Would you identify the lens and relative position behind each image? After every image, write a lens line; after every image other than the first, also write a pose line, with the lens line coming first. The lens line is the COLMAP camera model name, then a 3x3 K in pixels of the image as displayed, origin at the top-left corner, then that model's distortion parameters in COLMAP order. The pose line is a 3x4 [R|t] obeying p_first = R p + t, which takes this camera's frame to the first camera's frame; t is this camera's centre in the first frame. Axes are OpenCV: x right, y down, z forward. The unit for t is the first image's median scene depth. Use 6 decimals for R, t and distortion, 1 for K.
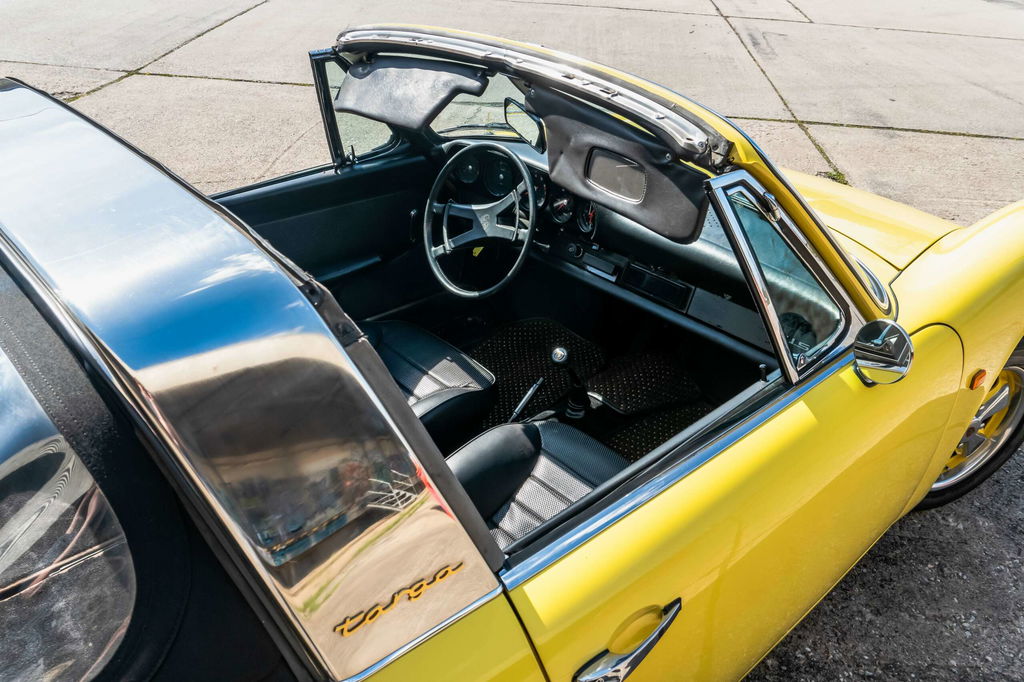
lens RADIAL K [[818.9, 0, 512.0], [0, 818.9, 341.0], [0, 0, 1]] dist [-0.011251, -0.001601]
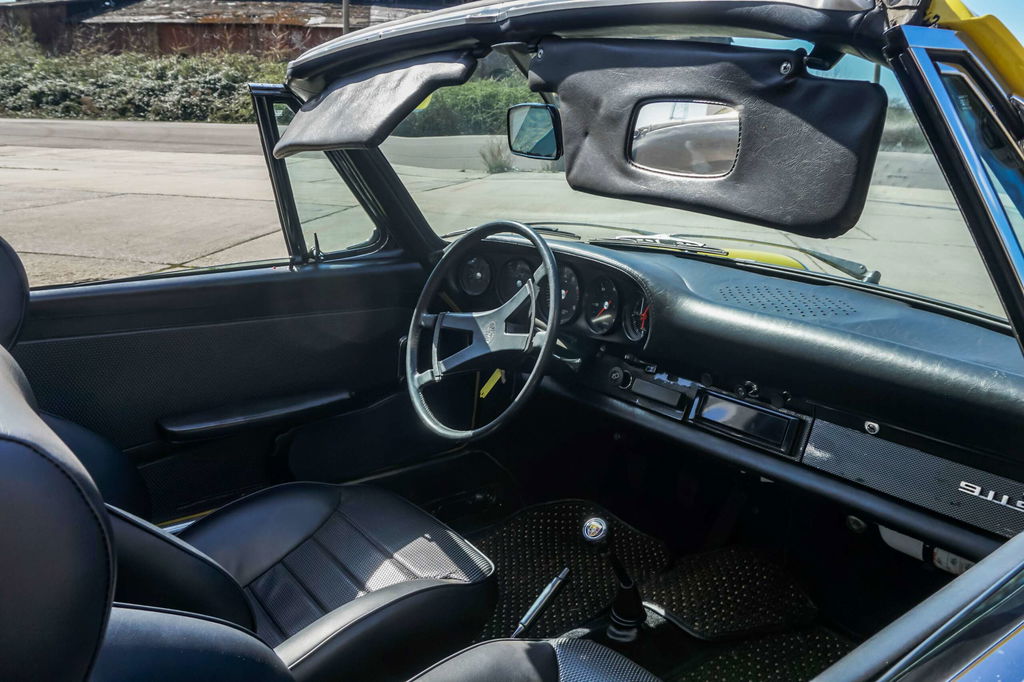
lens RADIAL K [[818.9, 0, 512.0], [0, 818.9, 341.0], [0, 0, 1]] dist [-0.011251, -0.001601]
pose [[0.997006, 0.014967, -0.075867, 0.038183], [-0.035663, 0.959522, -0.279365, 0.053046], [0.068615, 0.281235, 0.957183, 0.337107]]
